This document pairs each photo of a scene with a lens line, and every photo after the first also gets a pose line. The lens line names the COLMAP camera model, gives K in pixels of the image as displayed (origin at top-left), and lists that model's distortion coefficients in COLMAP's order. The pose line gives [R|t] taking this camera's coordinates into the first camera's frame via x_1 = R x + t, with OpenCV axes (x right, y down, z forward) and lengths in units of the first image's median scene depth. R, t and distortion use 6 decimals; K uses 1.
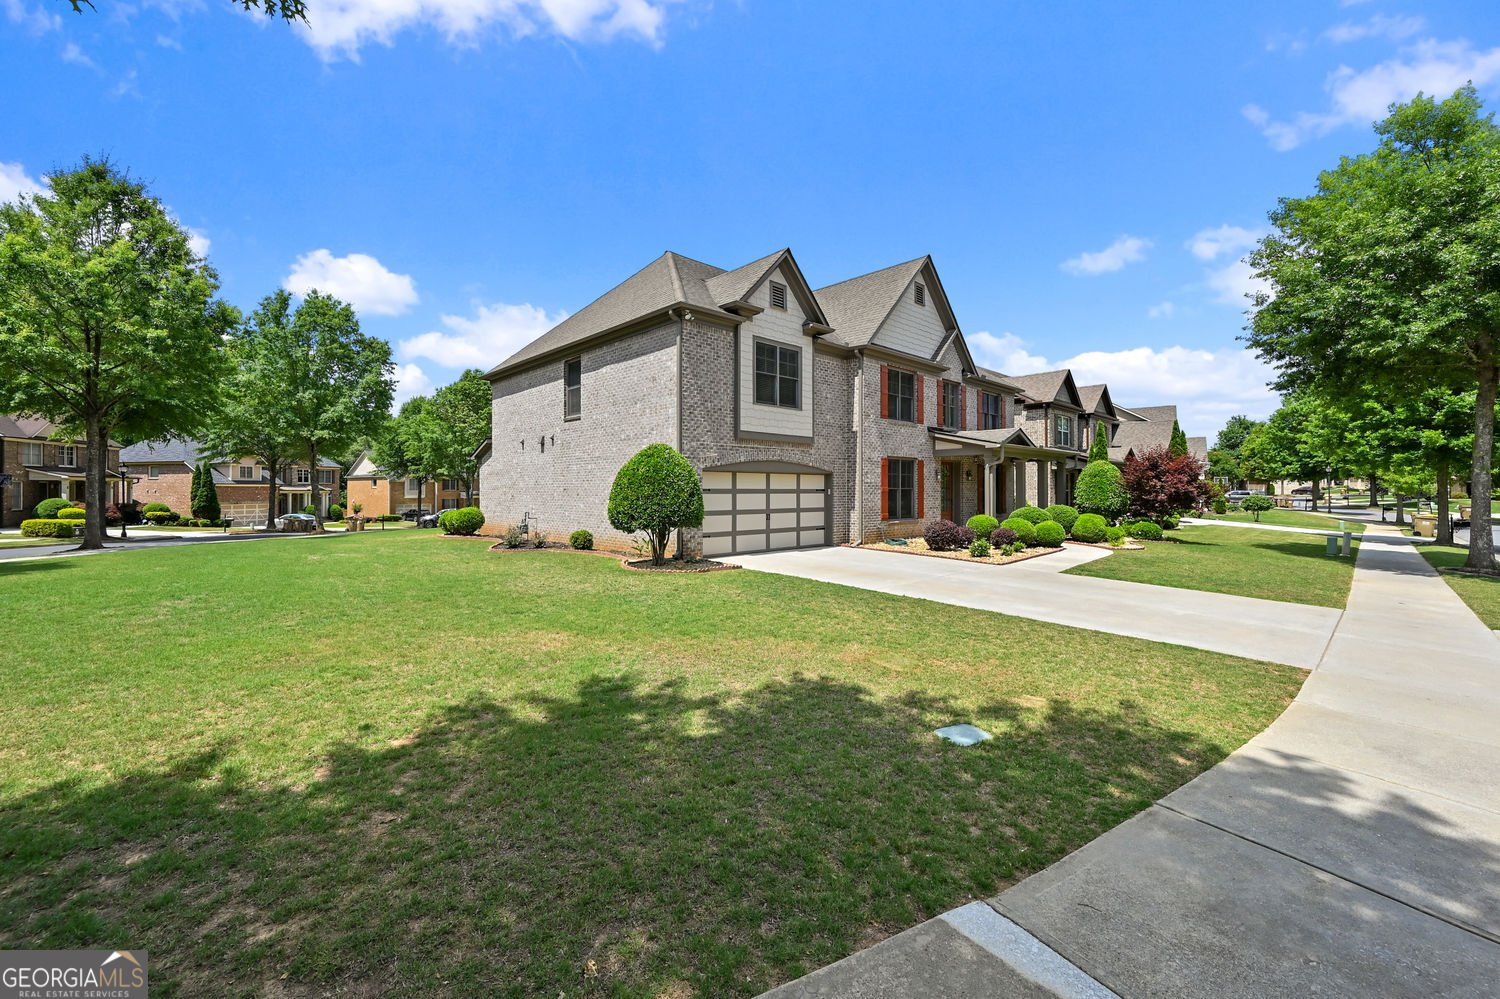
lens RADIAL K [[586.3, 0, 750.0], [0, 586.3, 499.5], [0, 0, 1]] dist [-0.001454, 0.000016]
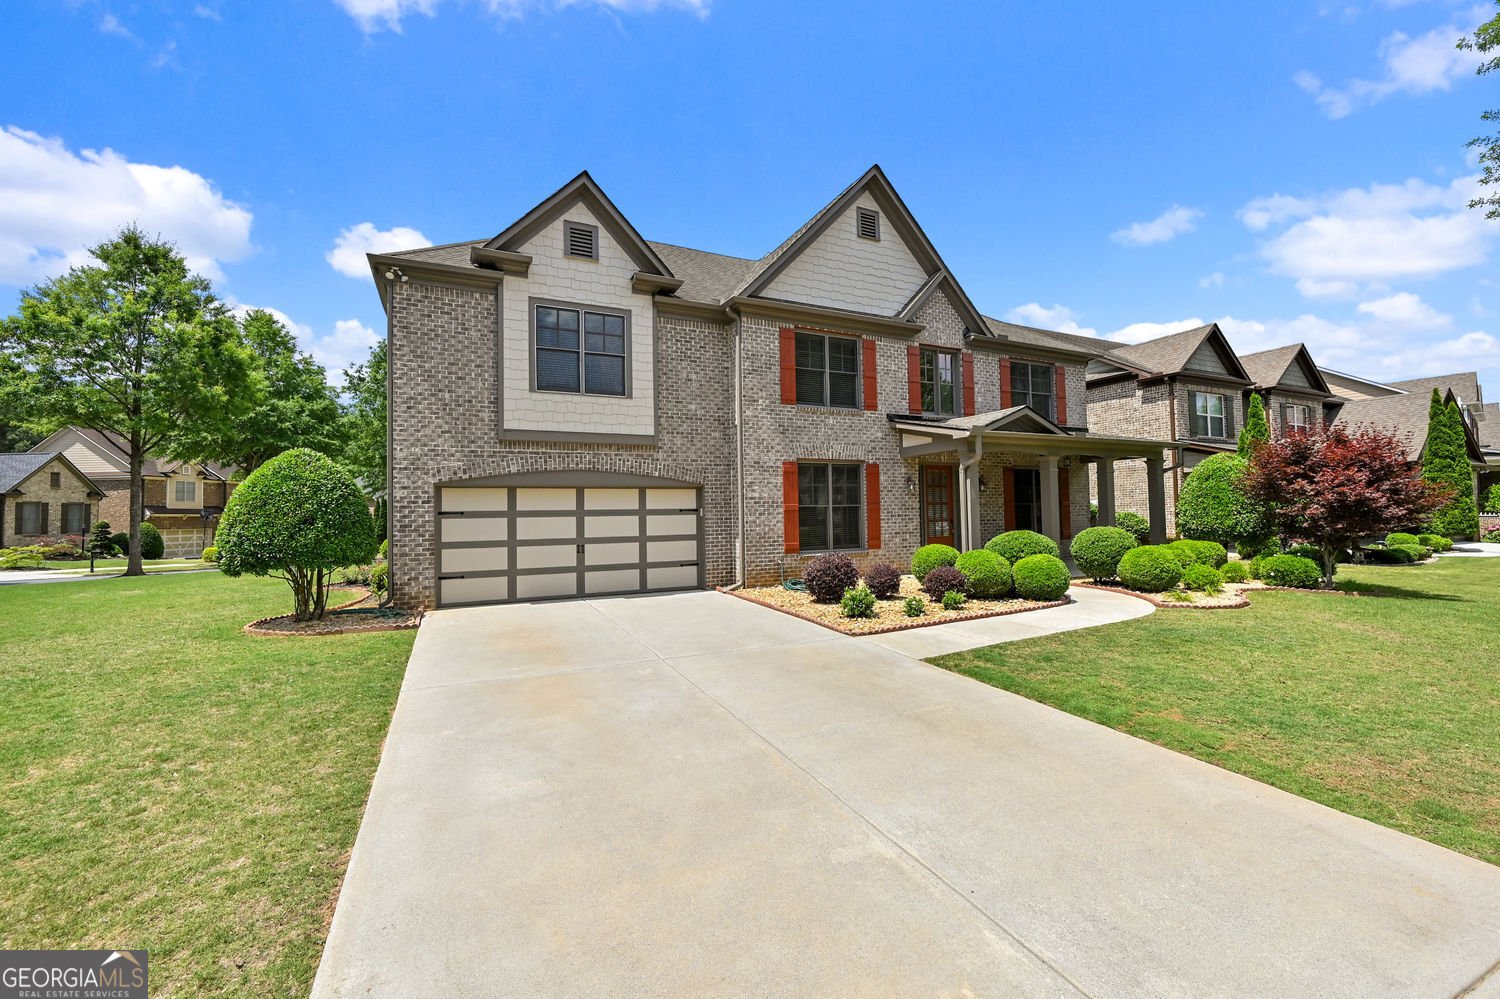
lens RADIAL K [[586.3, 0, 750.0], [0, 586.3, 499.5], [0, 0, 1]] dist [-0.001454, 0.000016]
pose [[0.952097, -0.023025, -0.304929, 0.407244], [0.012068, 0.999214, -0.037769, -0.001041], [0.305558, 0.032280, 0.951626, 0.346833]]
